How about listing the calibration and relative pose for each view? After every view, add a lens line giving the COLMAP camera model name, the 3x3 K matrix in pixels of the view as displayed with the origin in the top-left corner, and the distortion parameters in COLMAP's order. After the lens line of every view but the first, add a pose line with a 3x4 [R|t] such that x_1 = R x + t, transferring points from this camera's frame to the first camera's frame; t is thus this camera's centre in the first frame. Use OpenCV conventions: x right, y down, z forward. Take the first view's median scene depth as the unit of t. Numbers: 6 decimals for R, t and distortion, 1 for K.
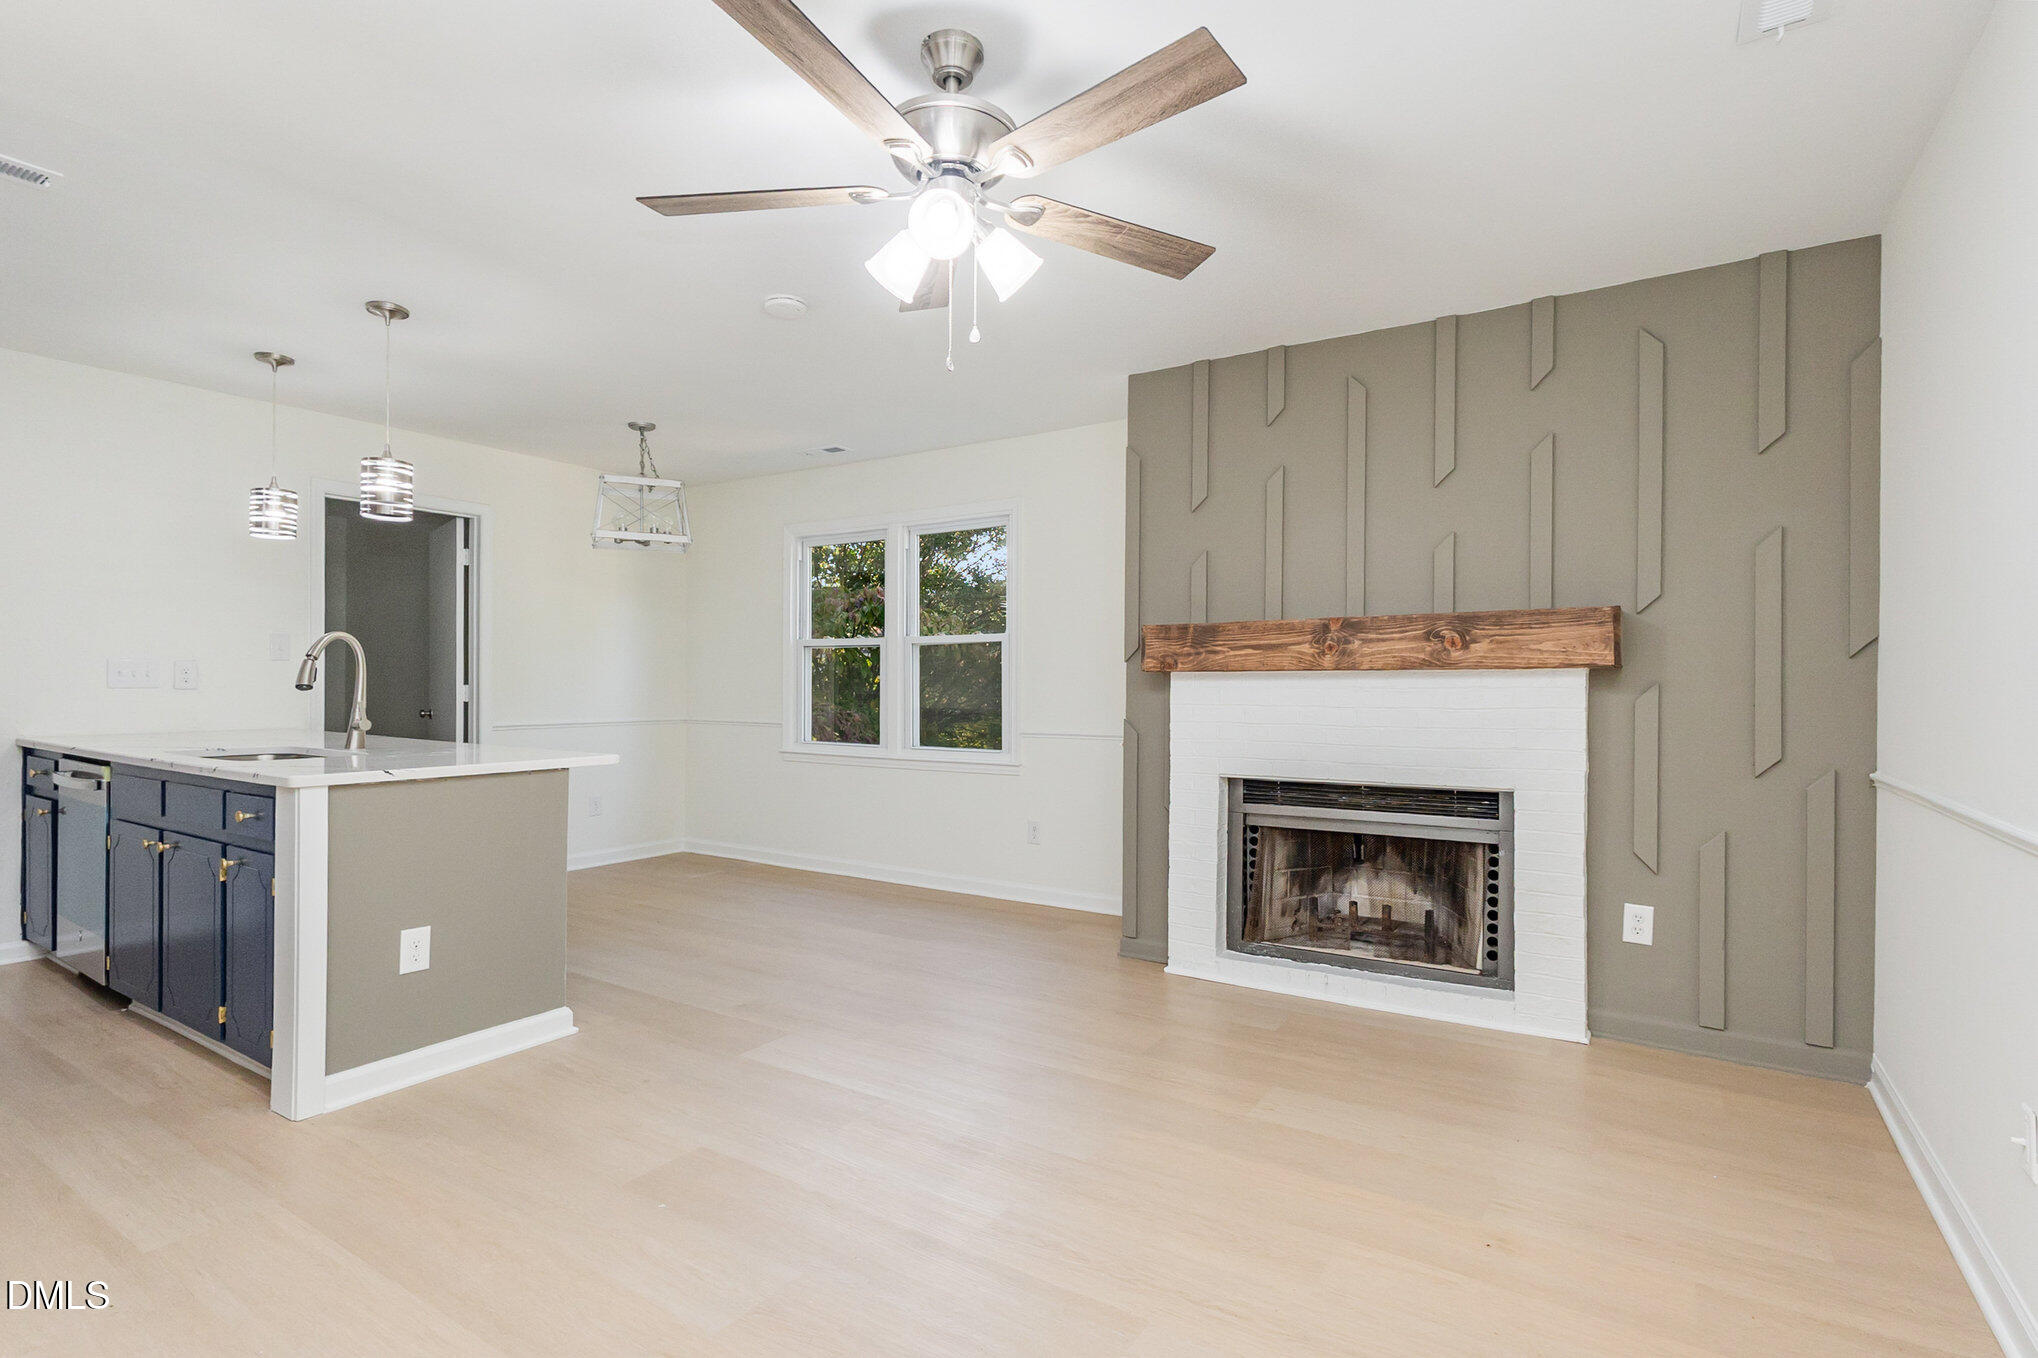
lens RADIAL K [[993.2, 0, 1035.5], [0, 993.2, 686.5], [0, 0, 1]] dist [0.004997, -0.005541]
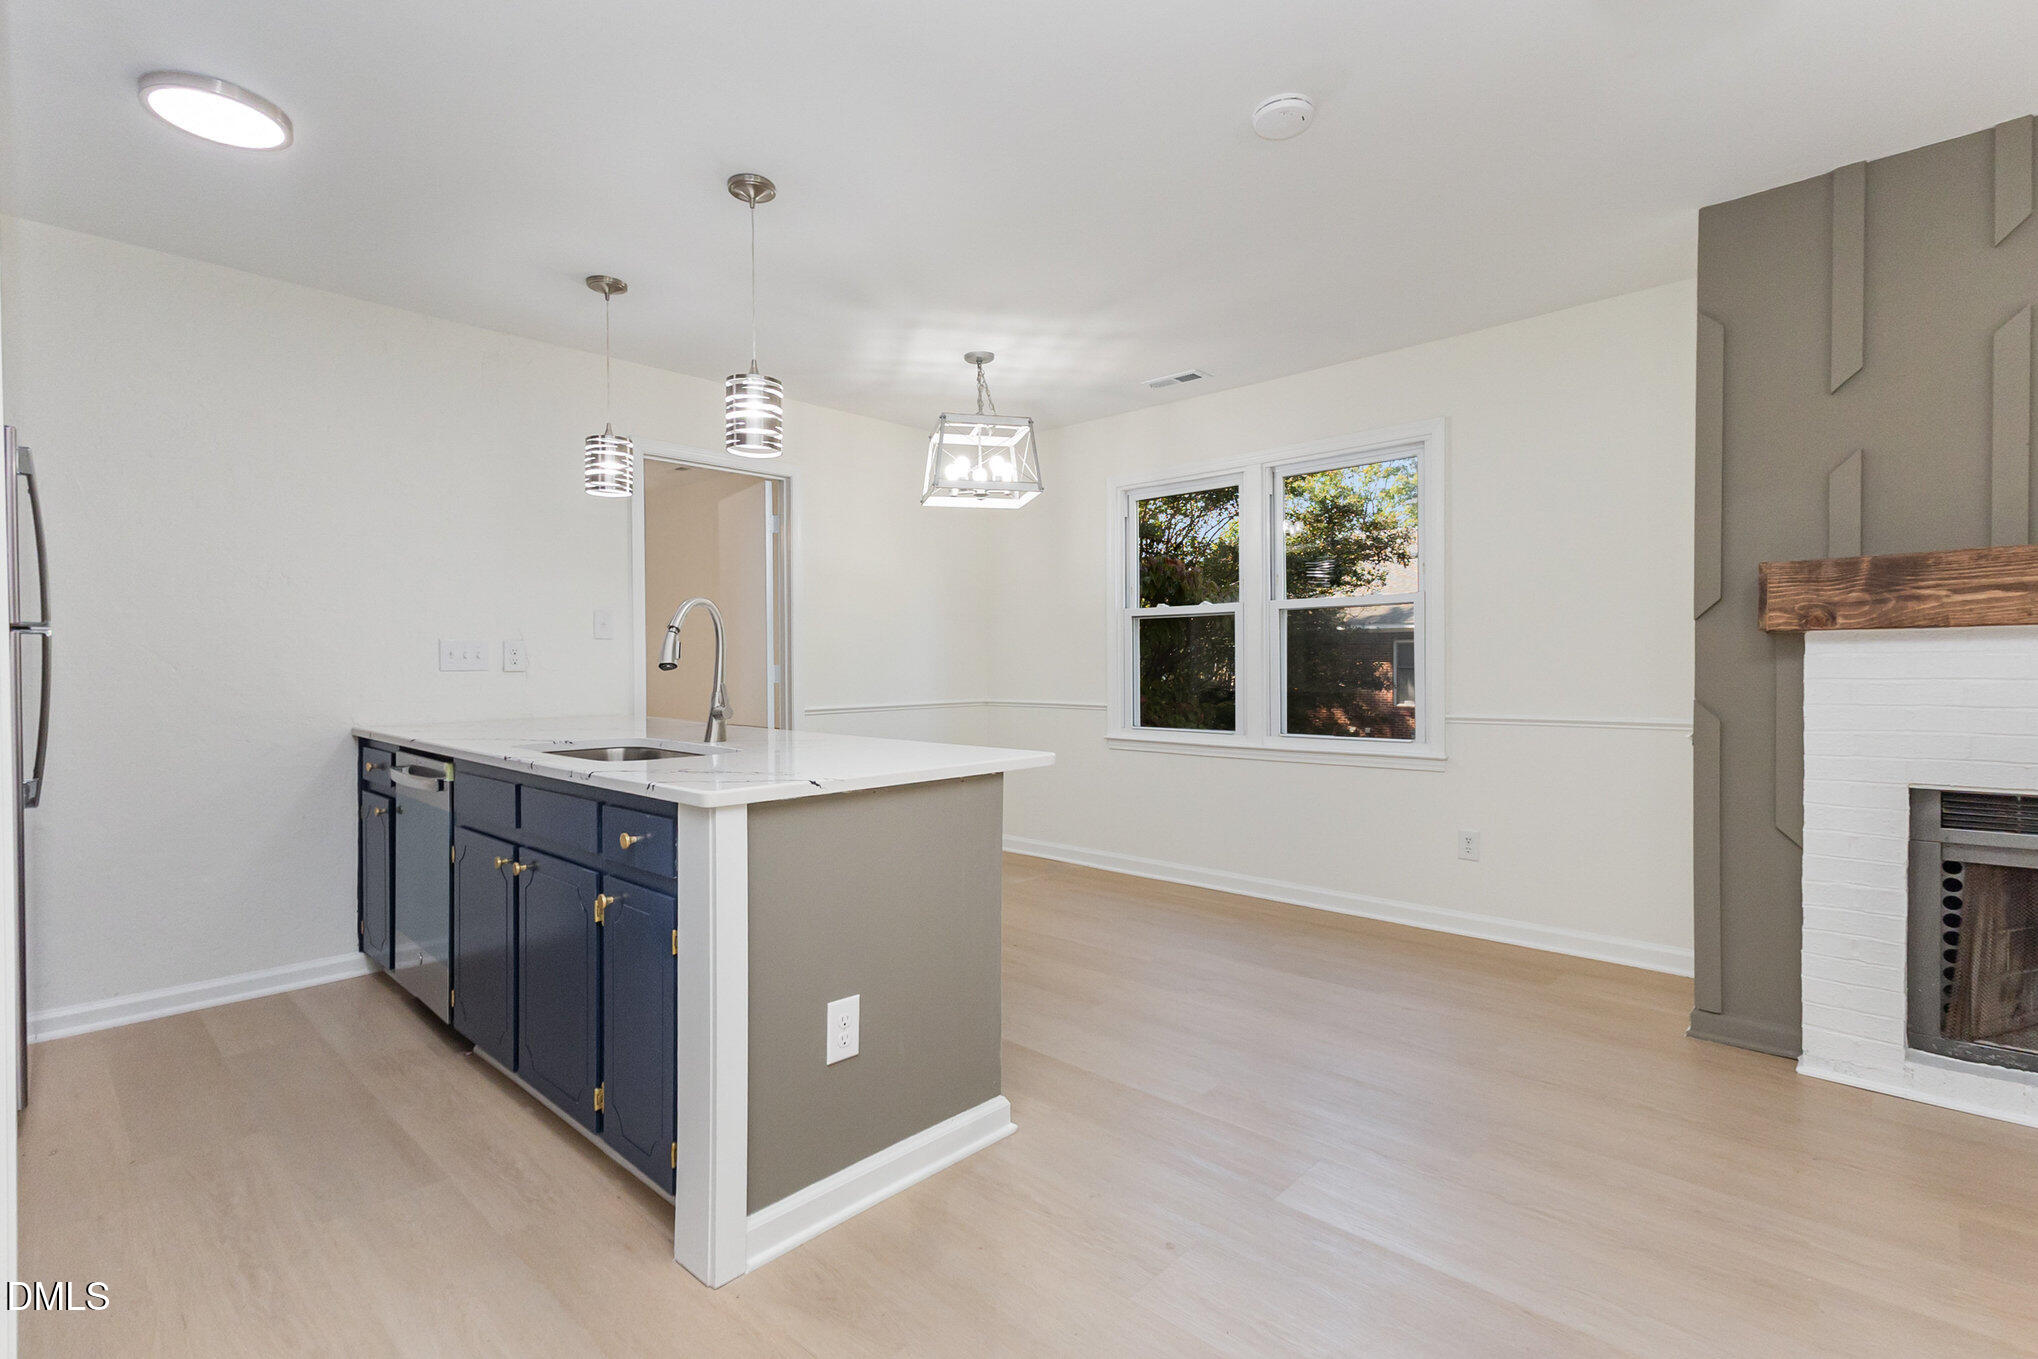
lens RADIAL K [[954.9, 0, 1017.9], [0, 954.9, 675.4], [0, 0, 1]] dist [0.023561, -0.004164]
pose [[0.982146, -0.009337, -0.187889, -0.302742], [0.010968, 0.999911, 0.007644, 0.005475], [0.187801, -0.009568, 0.982160, 0.286258]]
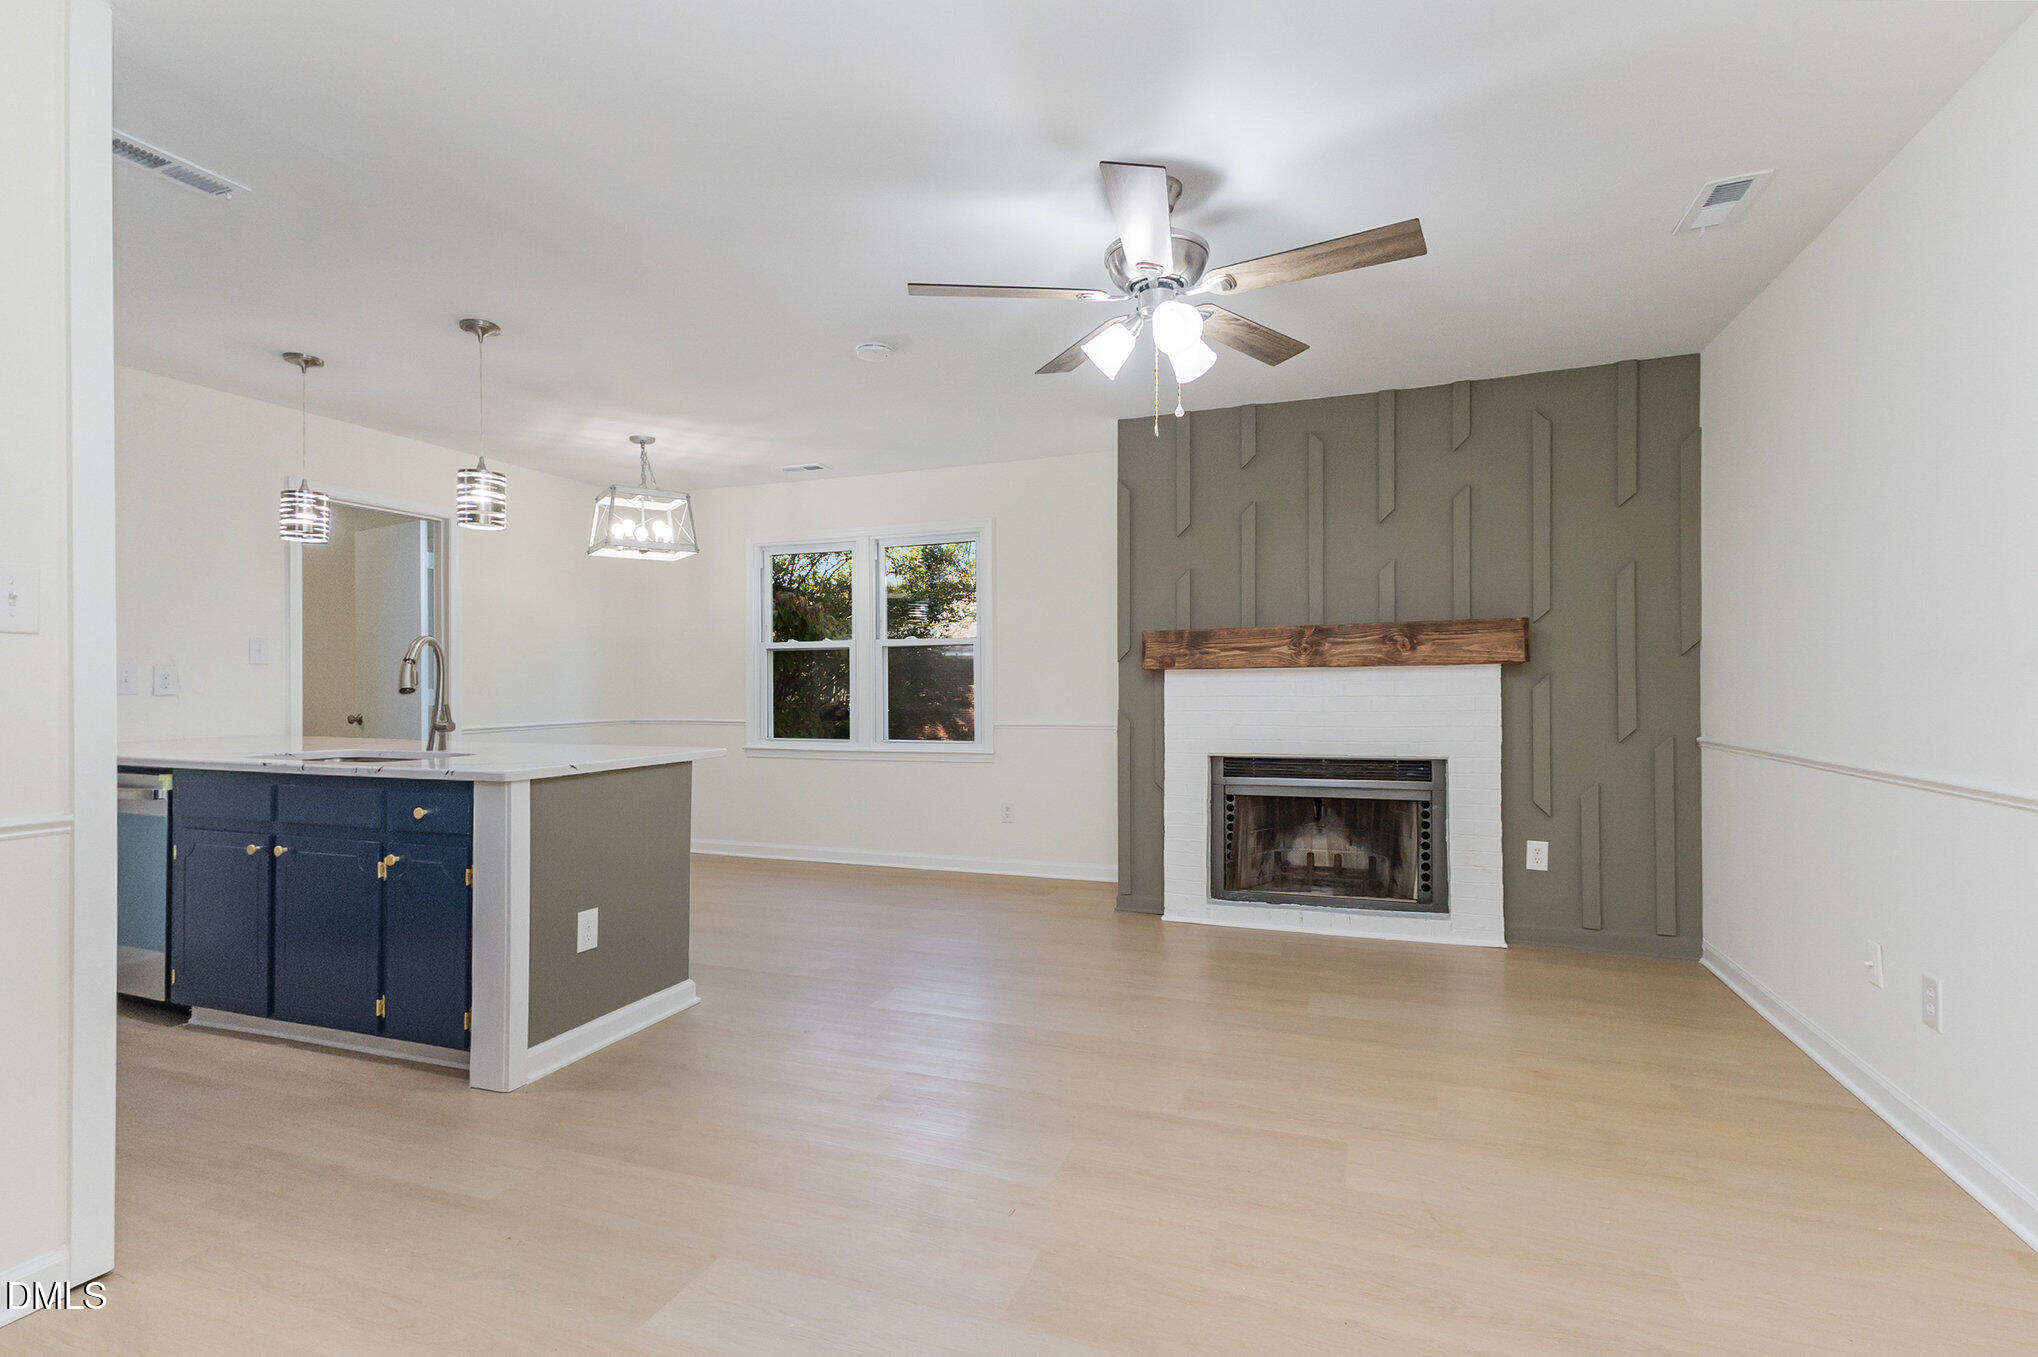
lens RADIAL K [[954.9, 0, 1029.5], [0, 954.9, 679.7], [0, 0, 1]] dist [0.023561, -0.004164]
pose [[0.976632, -0.009555, 0.214706, -0.308458], [0.011060, 0.999922, -0.005811, 0.002634], [-0.214634, 0.008050, 0.976661, -0.106352]]
